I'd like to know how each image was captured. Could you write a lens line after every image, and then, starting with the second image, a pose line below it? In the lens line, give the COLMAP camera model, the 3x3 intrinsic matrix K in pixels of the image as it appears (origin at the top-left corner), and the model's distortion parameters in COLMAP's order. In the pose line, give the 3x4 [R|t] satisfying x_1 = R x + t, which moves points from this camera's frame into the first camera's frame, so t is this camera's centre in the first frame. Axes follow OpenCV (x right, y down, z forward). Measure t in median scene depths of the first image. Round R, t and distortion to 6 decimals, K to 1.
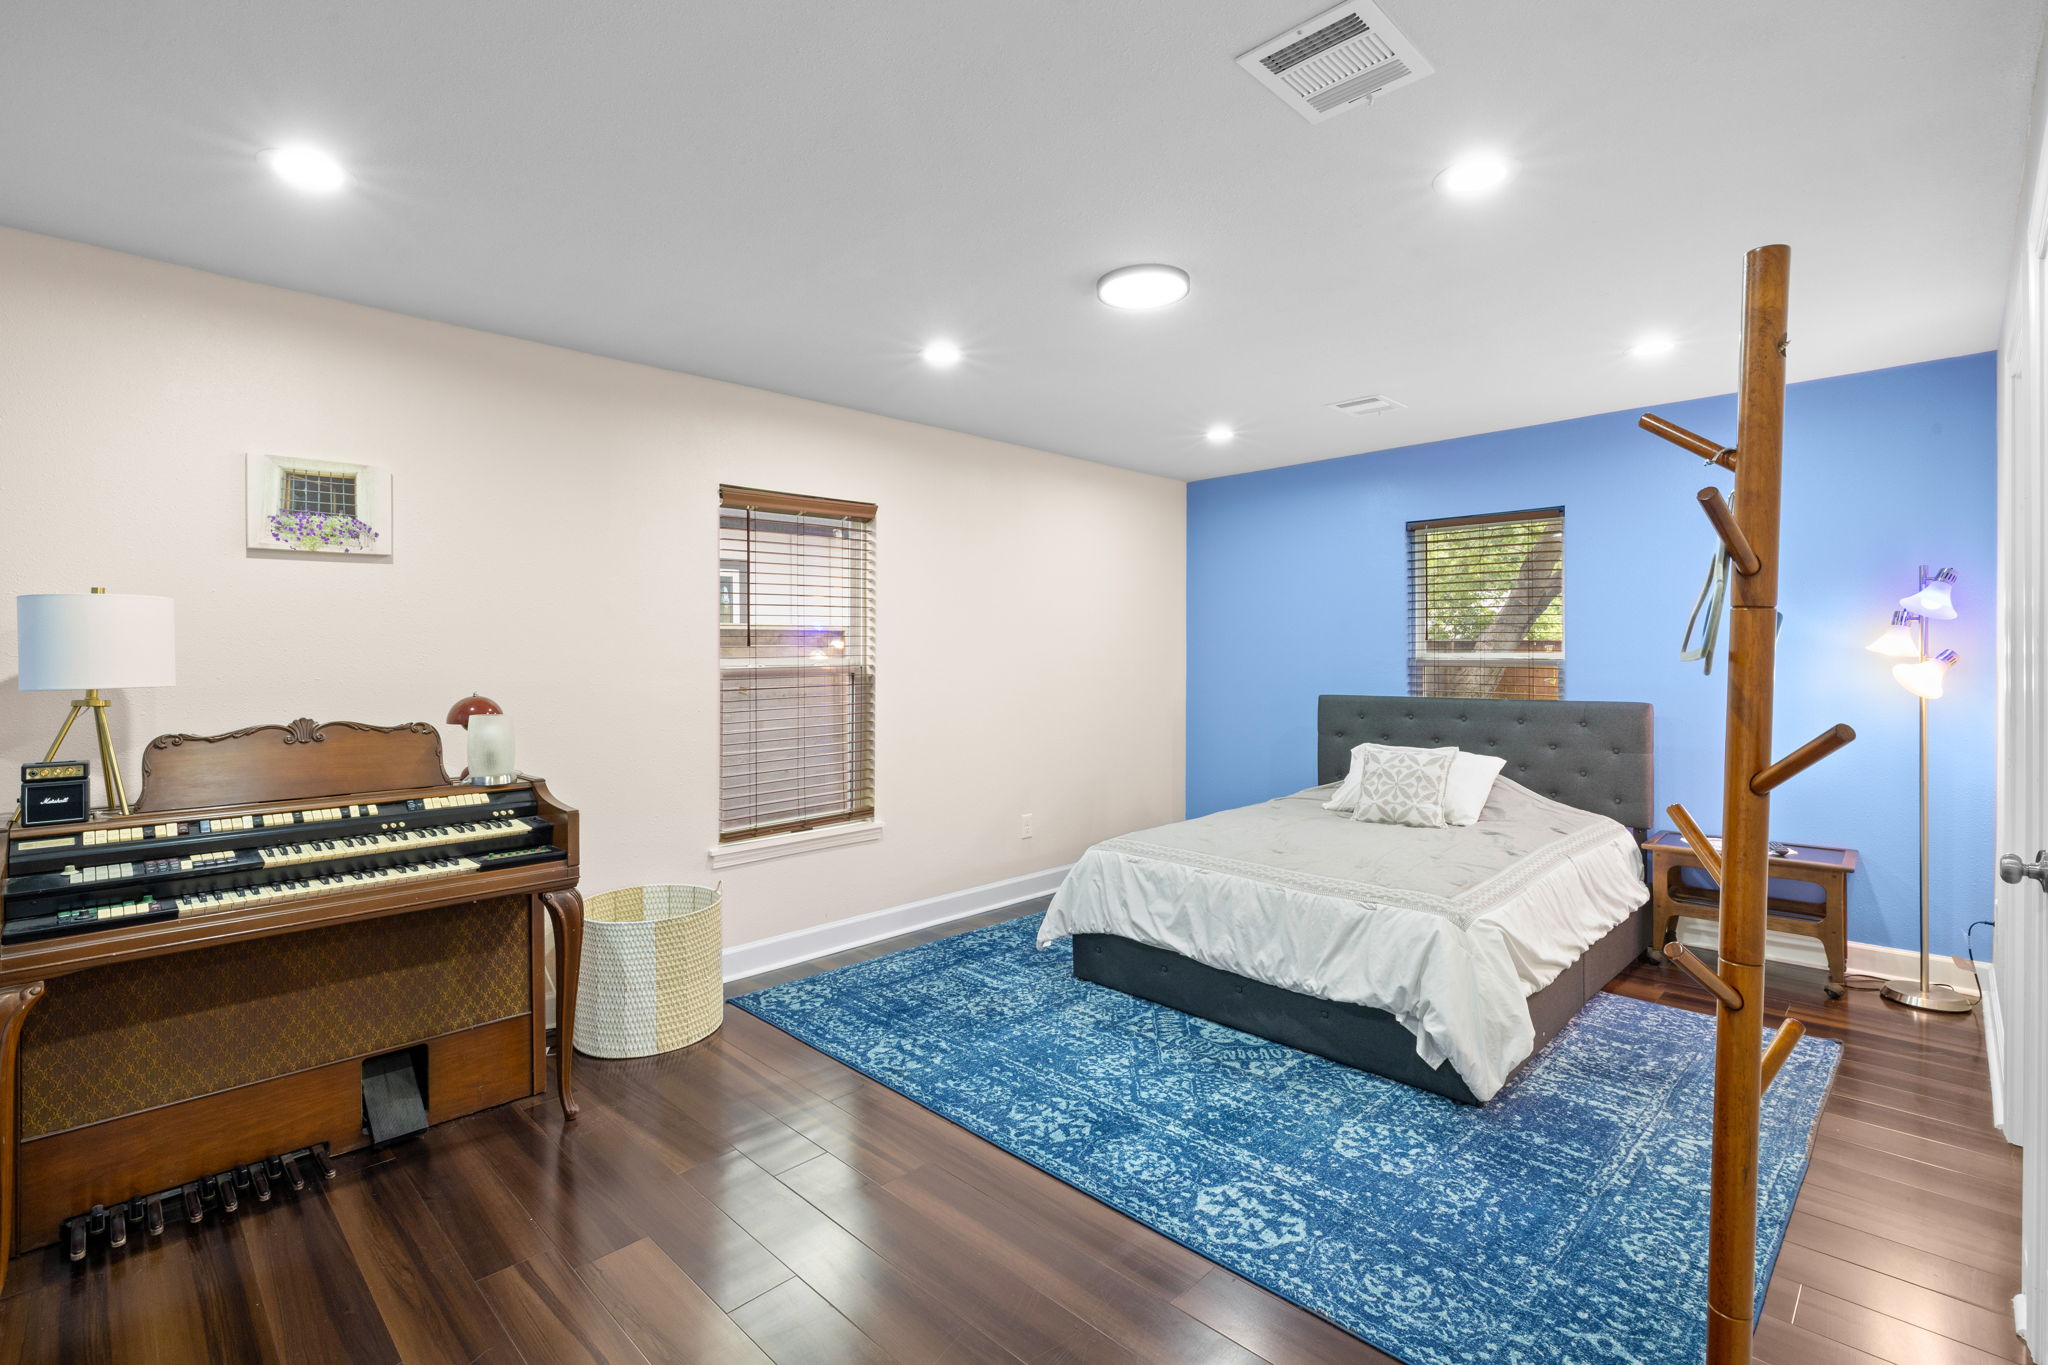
lens RADIAL K [[928.3, 0, 1026.1], [0, 928.3, 664.4], [0, 0, 1]] dist [-0.001263, 0.000101]
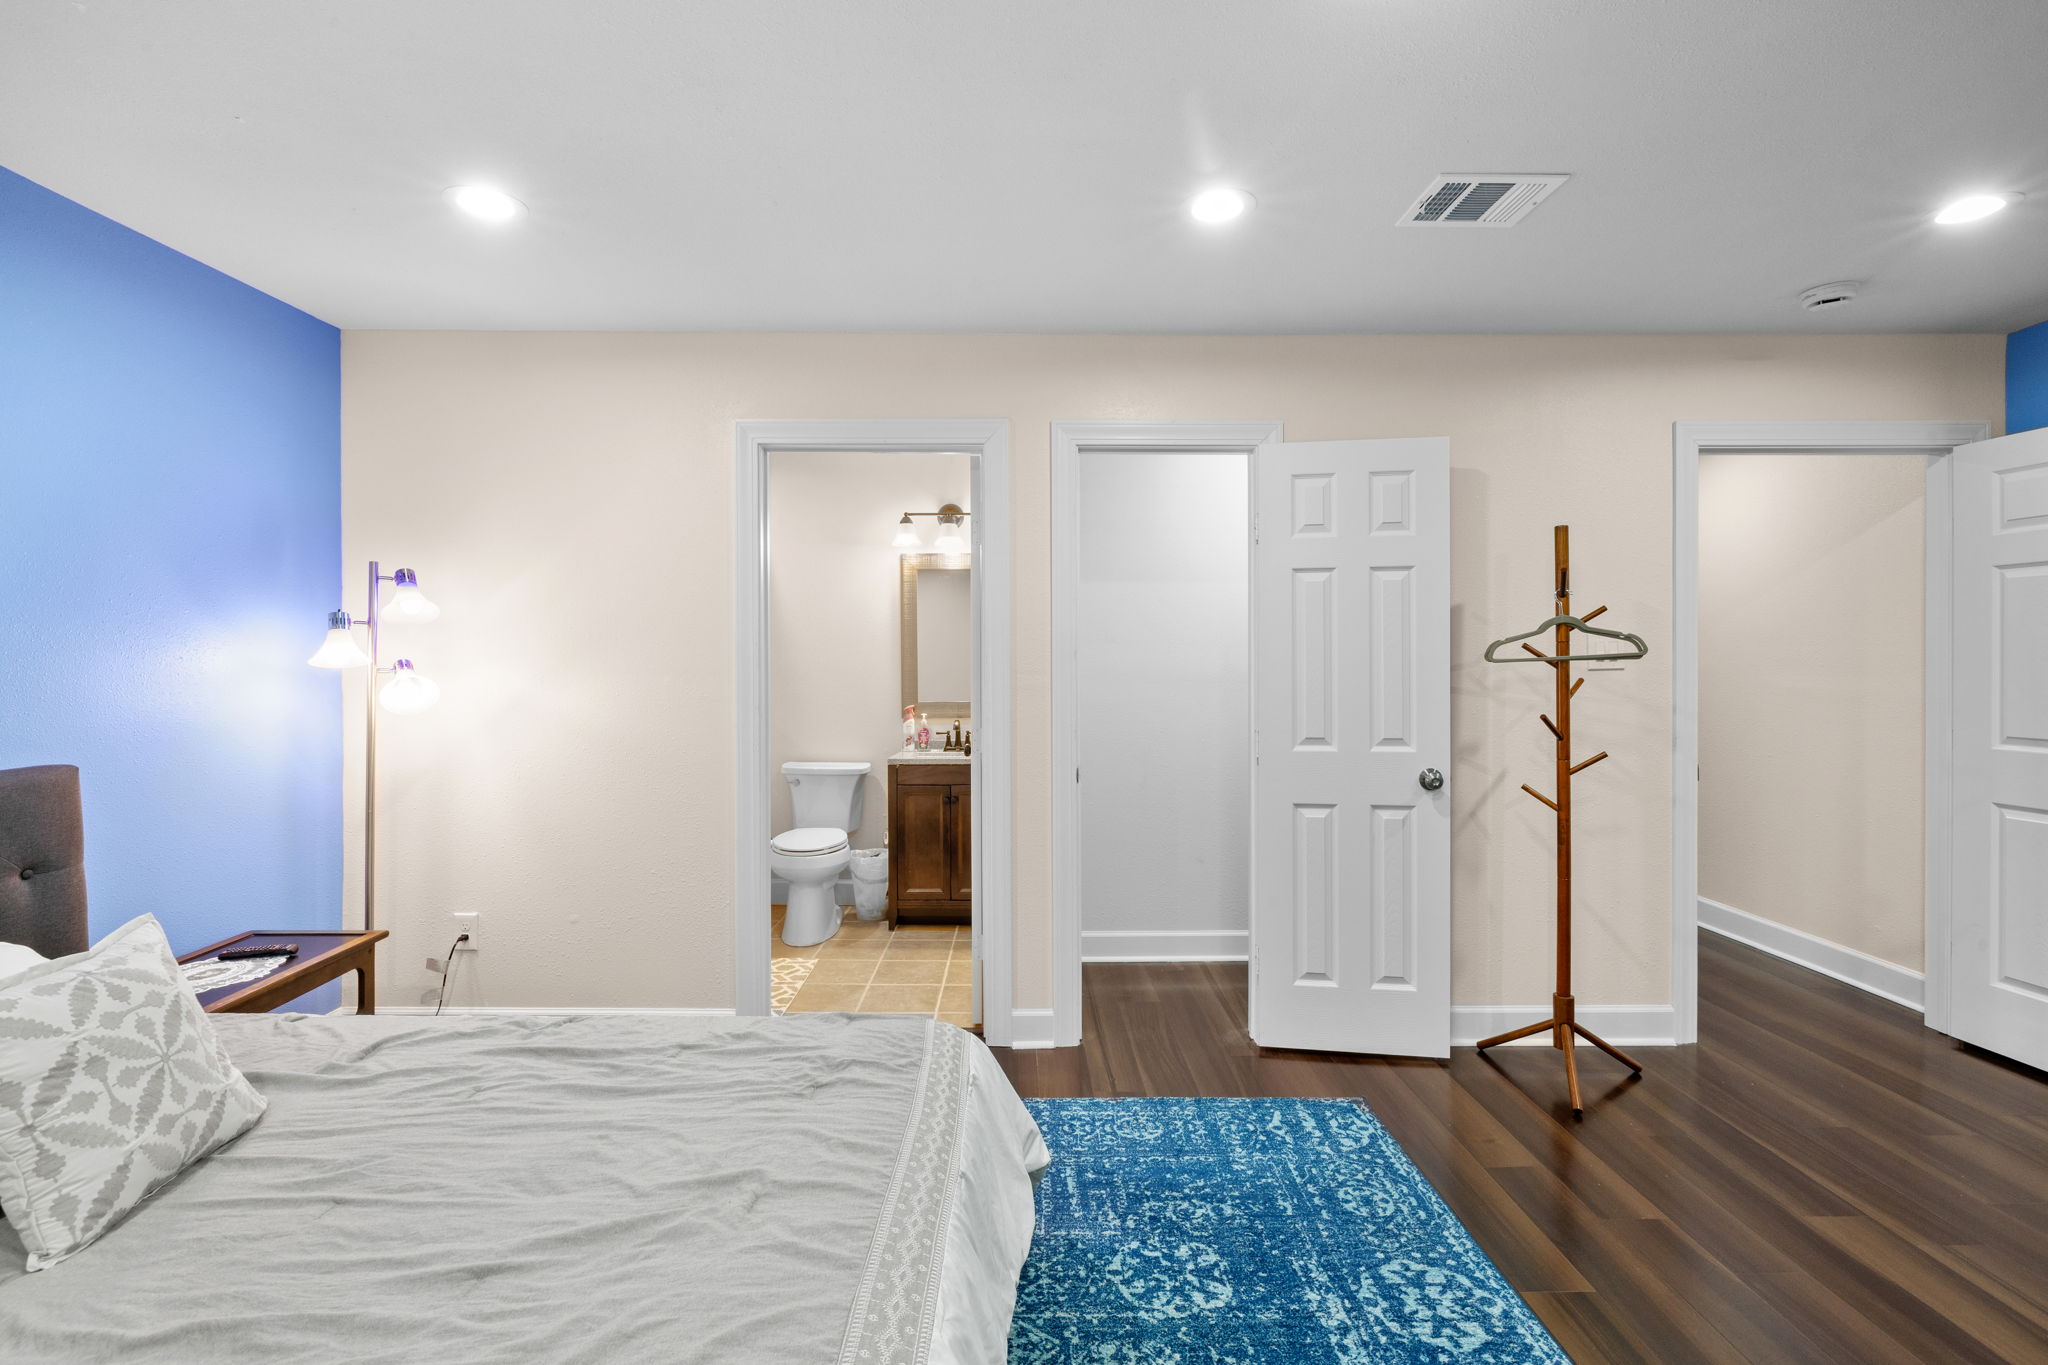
lens RADIAL K [[922.0, 0, 1020.6], [0, 922.0, 667.8], [0, 0, 1]] dist [-0.002536, -0.000279]
pose [[-0.708946, -0.001305, 0.705261, -0.061146], [0.014857, 0.999749, 0.016785, -0.014434], [-0.705106, 0.022378, -0.708749, 1.214515]]
